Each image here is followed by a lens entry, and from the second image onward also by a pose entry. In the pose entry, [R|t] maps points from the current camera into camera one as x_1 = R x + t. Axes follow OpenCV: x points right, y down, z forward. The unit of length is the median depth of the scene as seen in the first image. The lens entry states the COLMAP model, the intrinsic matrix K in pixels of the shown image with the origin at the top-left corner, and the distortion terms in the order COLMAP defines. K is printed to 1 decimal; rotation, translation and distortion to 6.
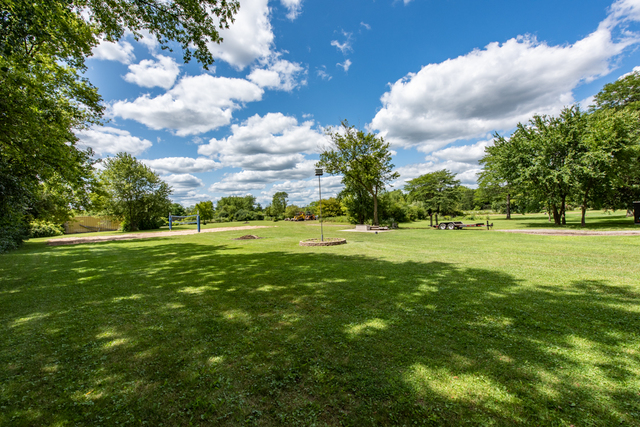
lens RADIAL K [[259.8, 0, 320.0], [0, 259.8, 213.5], [0, 0, 1]] dist [-0.000638, -0.000114]
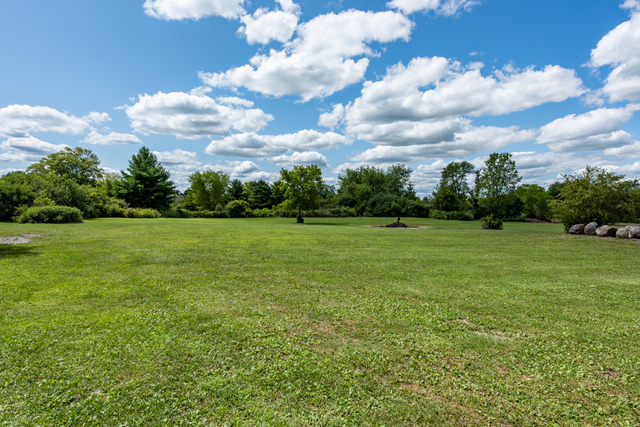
lens RADIAL K [[348.8, 0, 320.0], [0, 348.8, 213.5], [0, 0, 1]] dist [0.000102, -0.000005]
pose [[0.906793, 0.045347, -0.419130, -0.034543], [-0.039455, 0.998963, 0.022721, 0.003382], [0.419726, -0.004067, 0.907642, 0.093867]]
